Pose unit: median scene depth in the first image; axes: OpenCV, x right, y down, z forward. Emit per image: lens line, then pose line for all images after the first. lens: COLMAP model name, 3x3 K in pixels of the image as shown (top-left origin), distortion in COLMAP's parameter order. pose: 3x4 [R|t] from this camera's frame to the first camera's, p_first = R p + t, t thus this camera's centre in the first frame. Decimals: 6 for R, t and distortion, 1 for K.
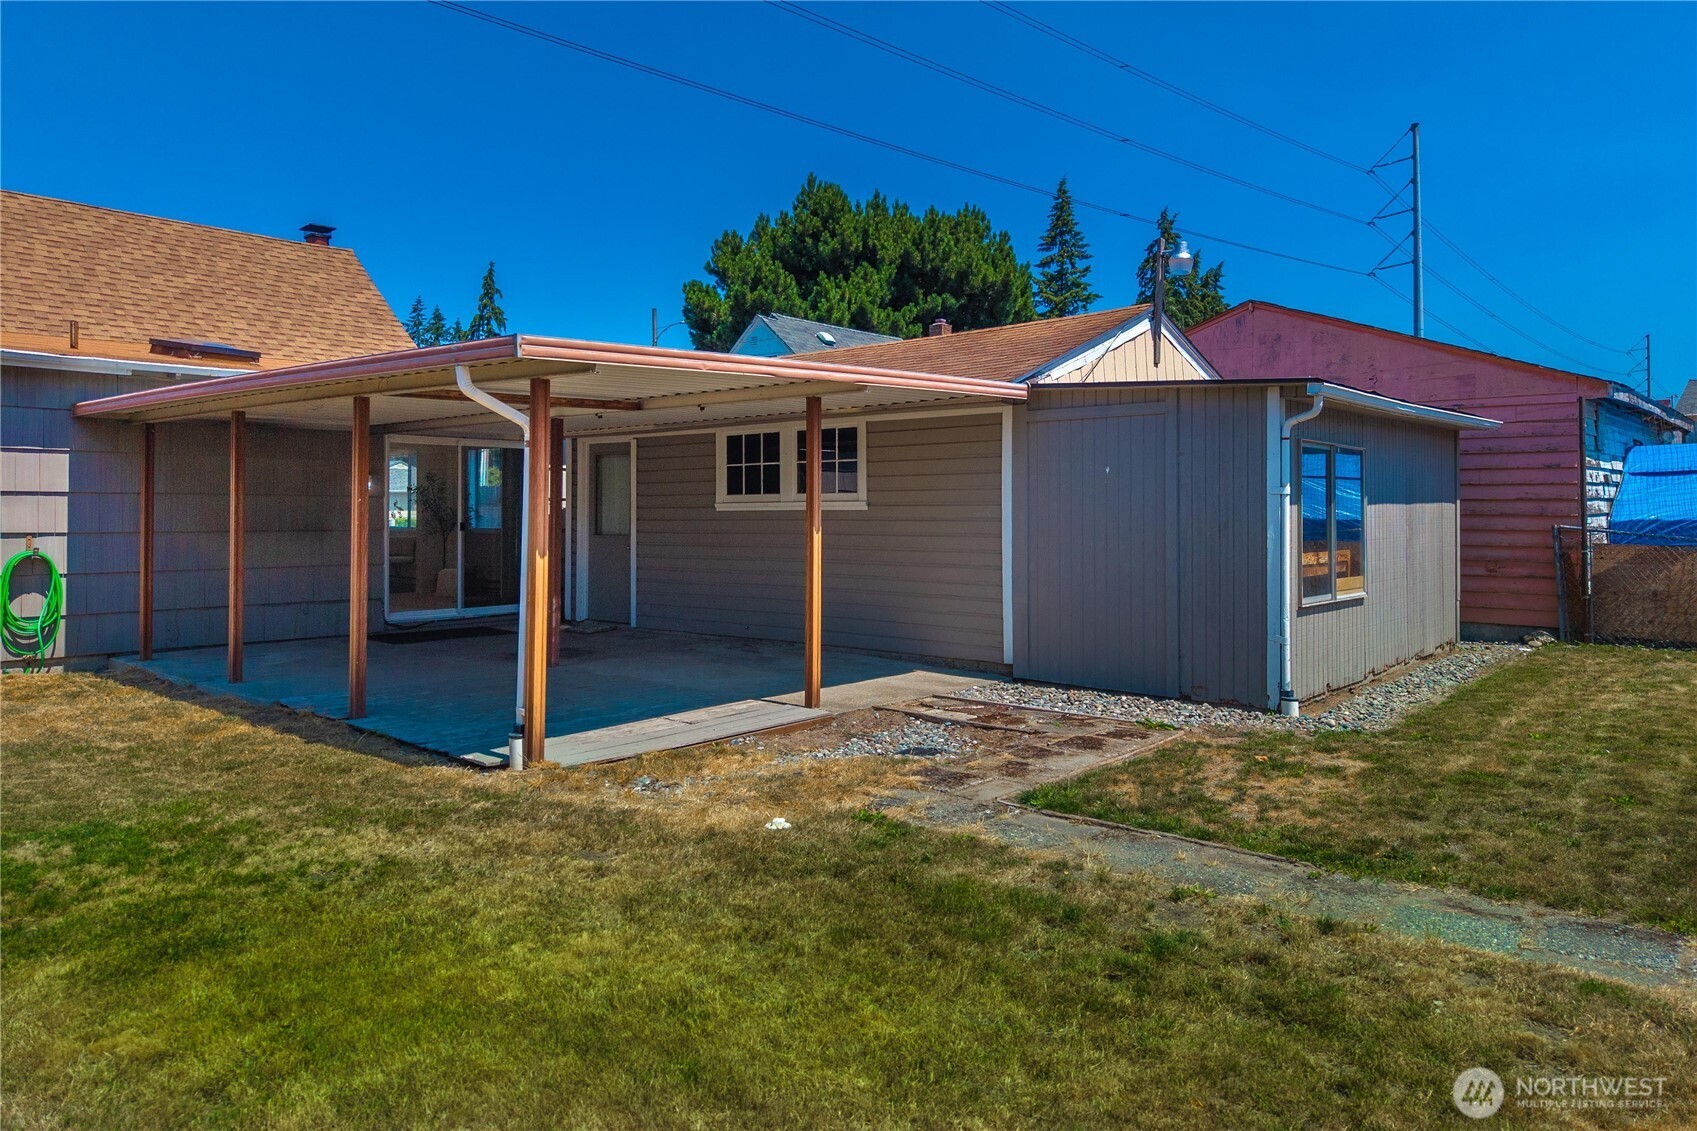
lens RADIAL K [[1138.8, 0, 880.9], [0, 1138.8, 480.5], [0, 0, 1]] dist [-0.004686, -0.002872]
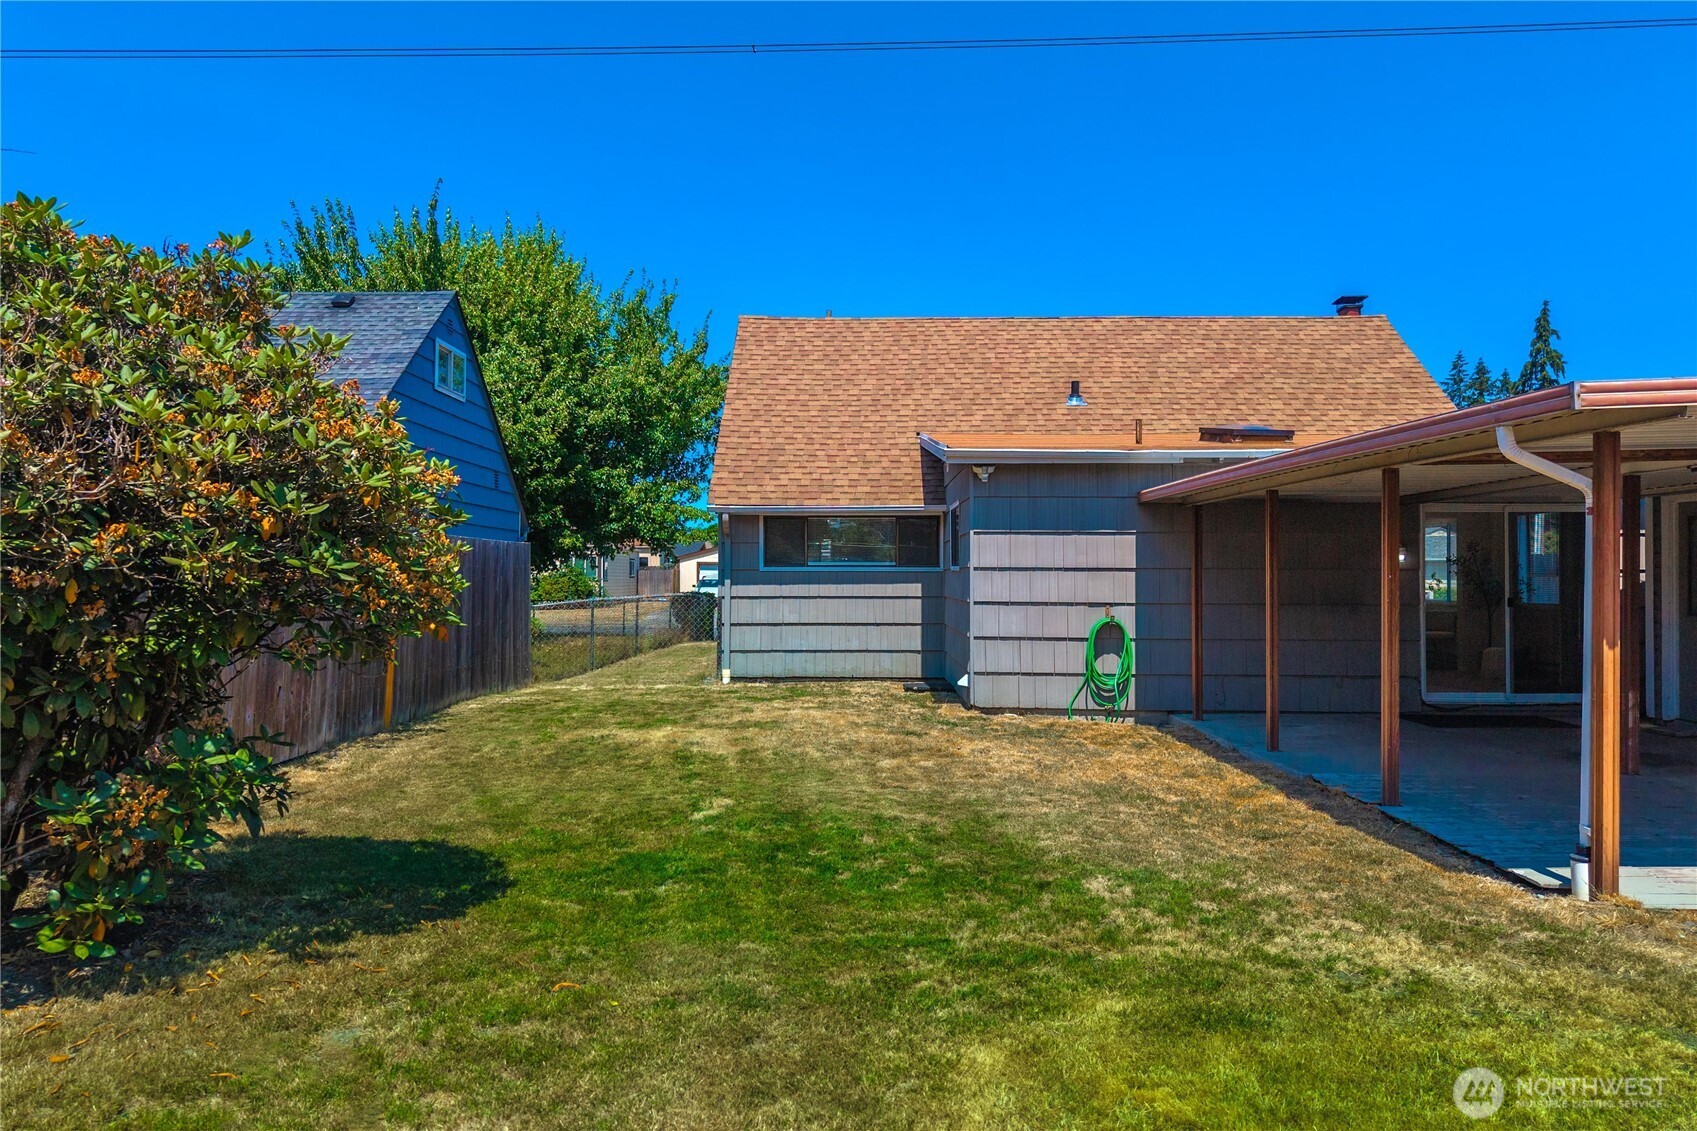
lens RADIAL K [[1136.6, 0, 851.2], [0, 1136.6, 558.9], [0, 0, 1]] dist [0.018886, -0.008228]
pose [[0.638801, -0.009068, -0.769319, -0.009673], [0.017103, 0.999851, 0.002416, -0.008487], [0.769182, -0.014701, 0.638861, 0.041662]]
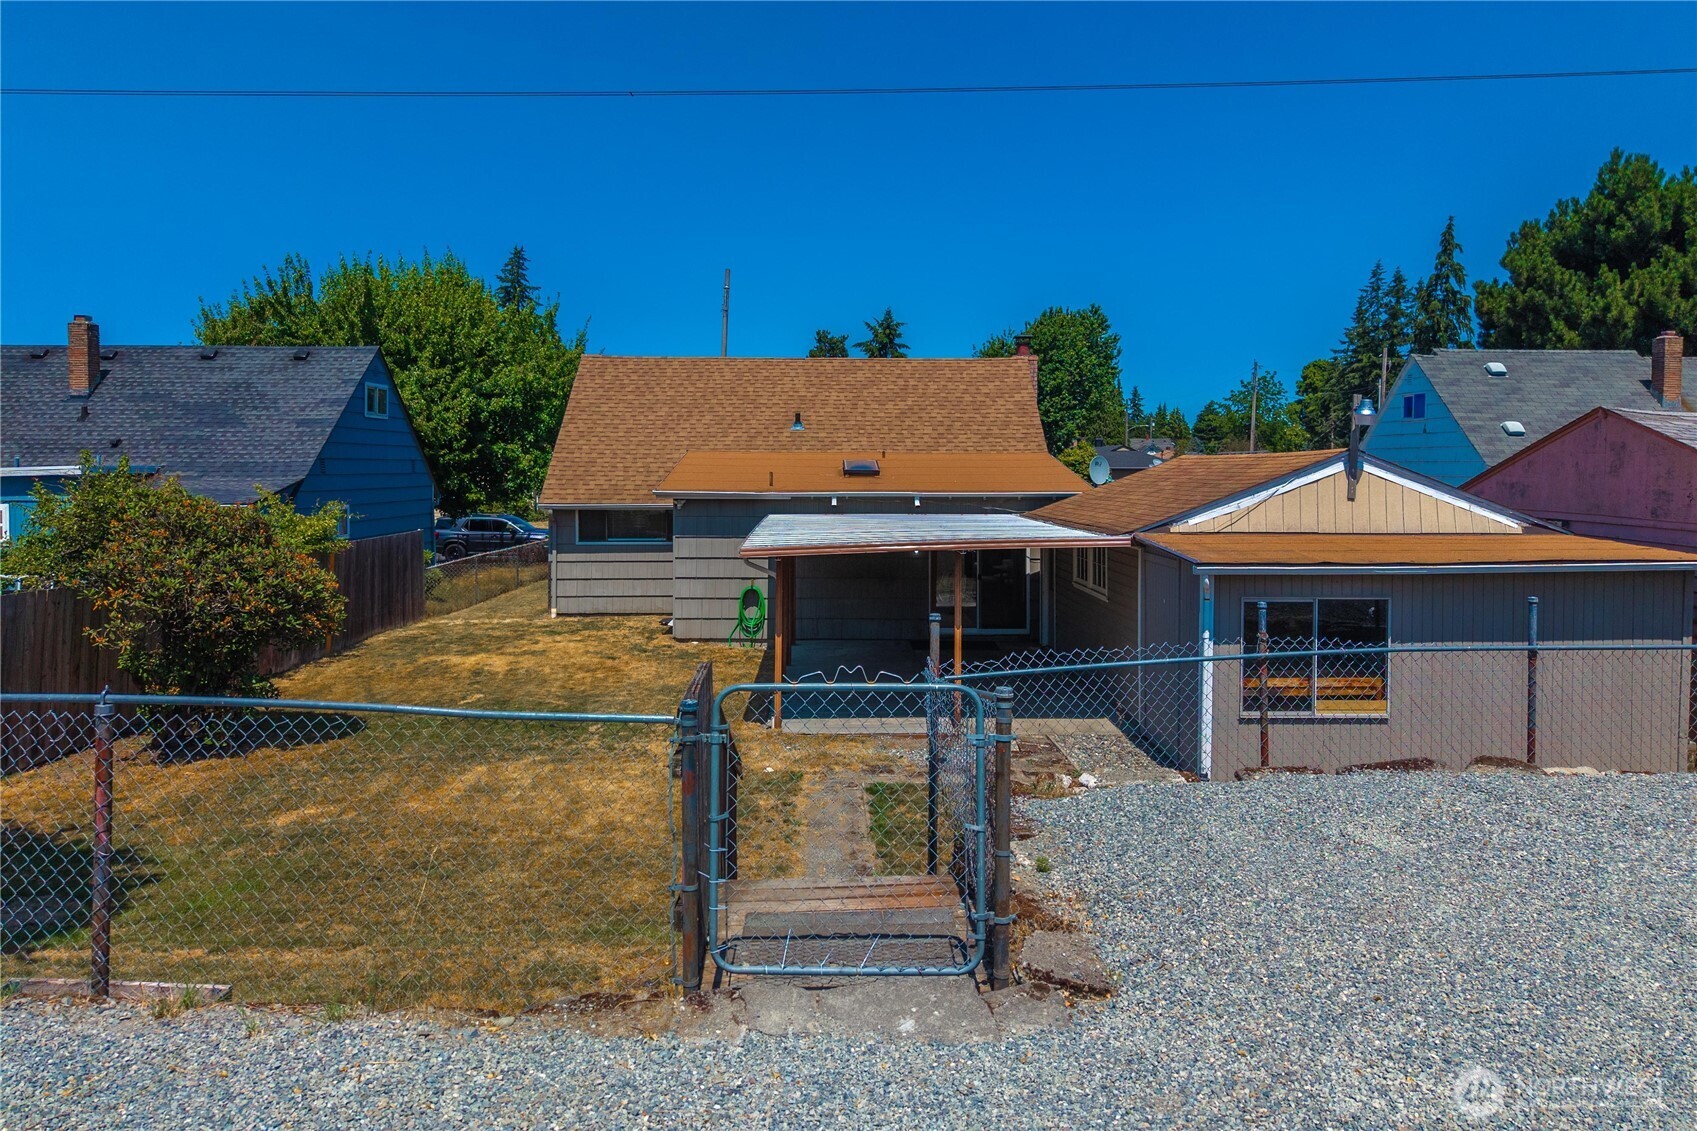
lens RADIAL K [[1138.8, 0, 880.9], [0, 1138.8, 480.5], [0, 0, 1]] dist [-0.004686, -0.002872]
pose [[0.673567, 0.015891, -0.738955, 1.262948], [0.015158, 0.999262, 0.035306, -0.269880], [0.738970, -0.034982, 0.672829, -0.290126]]
